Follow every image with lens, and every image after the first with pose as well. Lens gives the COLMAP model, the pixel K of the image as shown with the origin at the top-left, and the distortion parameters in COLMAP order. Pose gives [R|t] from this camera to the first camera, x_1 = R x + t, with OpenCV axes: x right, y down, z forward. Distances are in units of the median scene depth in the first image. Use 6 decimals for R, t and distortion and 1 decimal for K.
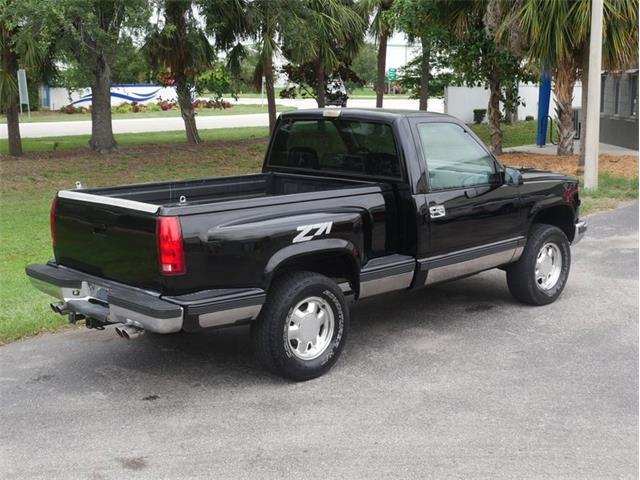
lens RADIAL K [[874.2, 0, 315.5], [0, 874.2, 243.1], [0, 0, 1]] dist [-0.008352, 0.000000]
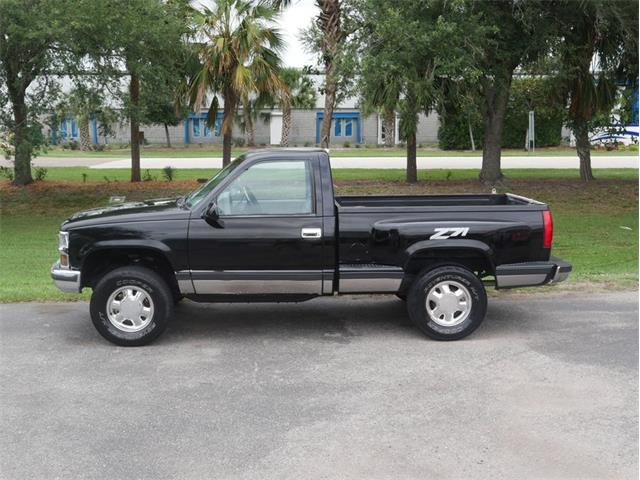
lens RADIAL K [[742.1, 0, 313.1], [0, 742.1, 234.5], [0, 0, 1]] dist [-0.017843, 0.000000]
pose [[0.759674, 0.094956, -0.643334, 0.515566], [-0.116728, 0.993125, 0.008748, -0.043945], [0.639742, 0.068449, 0.765535, 0.228708]]
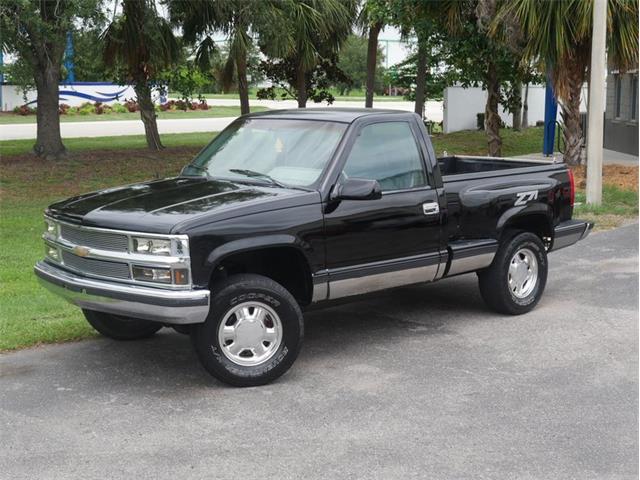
lens RADIAL K [[989.6, 0, 316.9], [0, 989.6, 241.0], [0, 0, 1]] dist [-0.011333, 0.000000]
pose [[0.999957, 0.006315, 0.006733, 0.042453], [-0.006161, 0.999725, -0.022618, -0.001455], [-0.006874, 0.022576, 0.999722, 0.016650]]
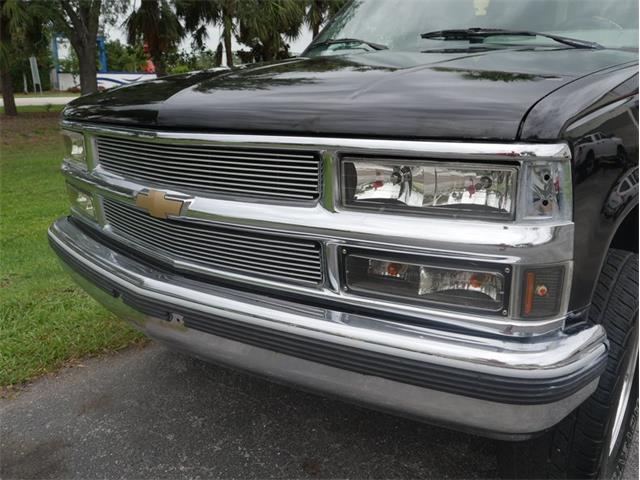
lens RADIAL K [[547.4, 0, 320.6], [0, 547.4, 233.7], [0, 0, 1]] dist [-0.030487, 0.028076]
pose [[0.991696, -0.030103, 0.125034, -0.074199], [0.018409, 0.995435, 0.093653, -0.011621], [-0.127282, -0.090574, 0.987722, 0.485019]]
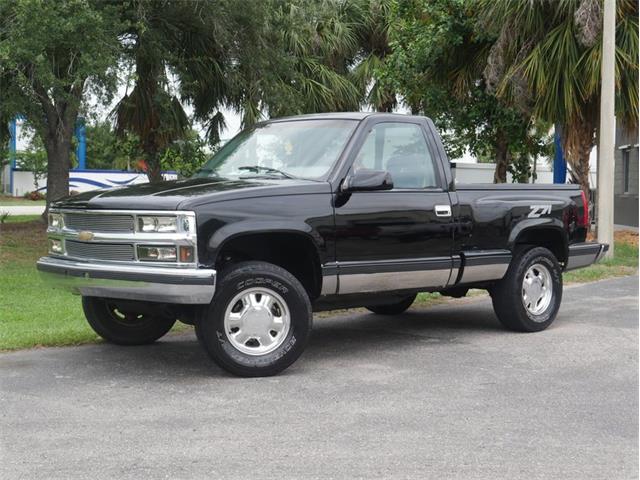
lens RADIAL K [[989.6, 0, 314.4], [0, 989.6, 241.5], [0, 0, 1]] dist [-0.011333, 0.000000]
pose [[0.999862, 0.016135, -0.003899, 0.041614], [-0.016493, 0.992241, -0.123230, 0.063939], [0.001880, 0.123278, 0.992370, 0.036643]]
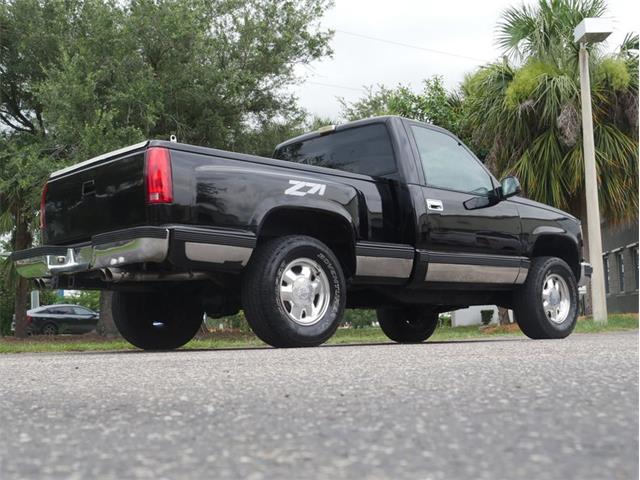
lens RADIAL K [[874.2, 0, 310.4], [0, 874.2, 239.3], [0, 0, 1]] dist [-0.008352, 0.000000]
pose [[0.999750, -0.015936, -0.015694, 0.008704], [0.010788, 0.958231, -0.285790, 0.166670], [0.019593, 0.285549, 0.958164, 0.039319]]
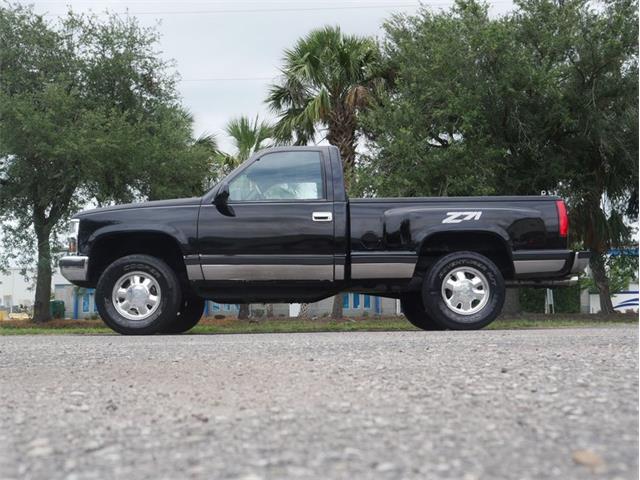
lens RADIAL K [[742.1, 0, 314.9], [0, 742.1, 241.1], [0, 0, 1]] dist [-0.017843, 0.000000]
pose [[0.744286, -0.071822, -0.663988, 0.517690], [-0.111640, 0.966832, -0.229721, 0.118293], [0.658464, 0.245106, 0.711582, 0.264994]]
